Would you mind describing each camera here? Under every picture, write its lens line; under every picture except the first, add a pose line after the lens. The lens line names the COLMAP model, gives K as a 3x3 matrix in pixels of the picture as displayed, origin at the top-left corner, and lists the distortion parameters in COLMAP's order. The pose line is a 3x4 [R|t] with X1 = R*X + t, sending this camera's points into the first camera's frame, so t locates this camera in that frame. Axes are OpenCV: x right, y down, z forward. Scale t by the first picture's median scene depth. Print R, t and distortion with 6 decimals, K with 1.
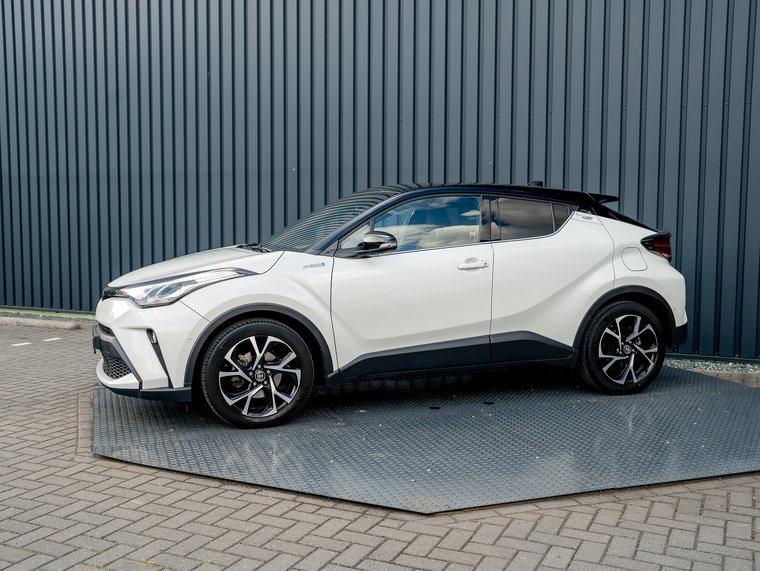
lens RADIAL K [[816.6, 0, 381.3], [0, 816.6, 279.2], [0, 0, 1]] dist [0.040427, 0.000000]
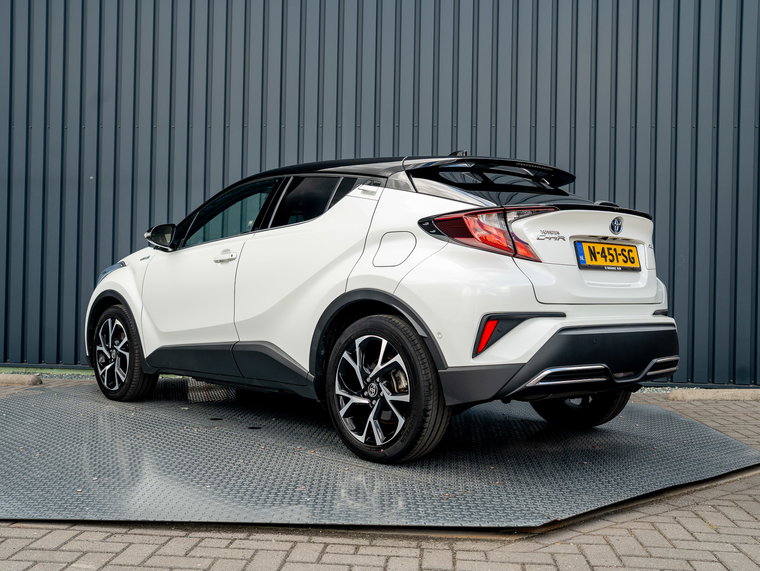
lens RADIAL K [[816.6, 0, 371.0], [0, 816.6, 284.8], [0, 0, 1]] dist [0.040427, 0.000000]
pose [[0.940268, 0.015255, 0.340094, -0.240930], [0.009172, 0.997498, -0.070100, 0.075150], [-0.340312, 0.069033, 0.937775, 0.228001]]
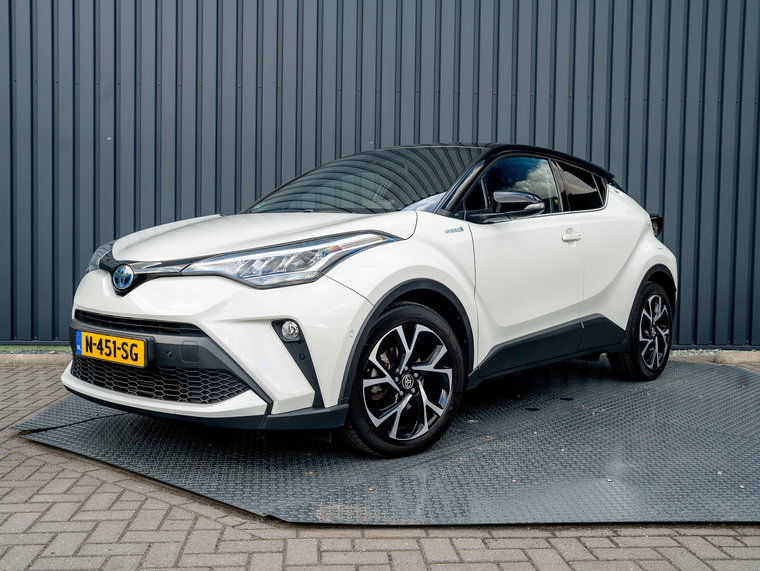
lens RADIAL K [[816.6, 0, 383.1], [0, 816.6, 271.9], [0, 0, 1]] dist [0.040427, 0.000000]
pose [[0.857203, -0.005649, 0.514948, -0.546717], [0.027188, 0.999042, -0.034298, 0.047549], [-0.514260, 0.043401, 0.856535, 0.404767]]
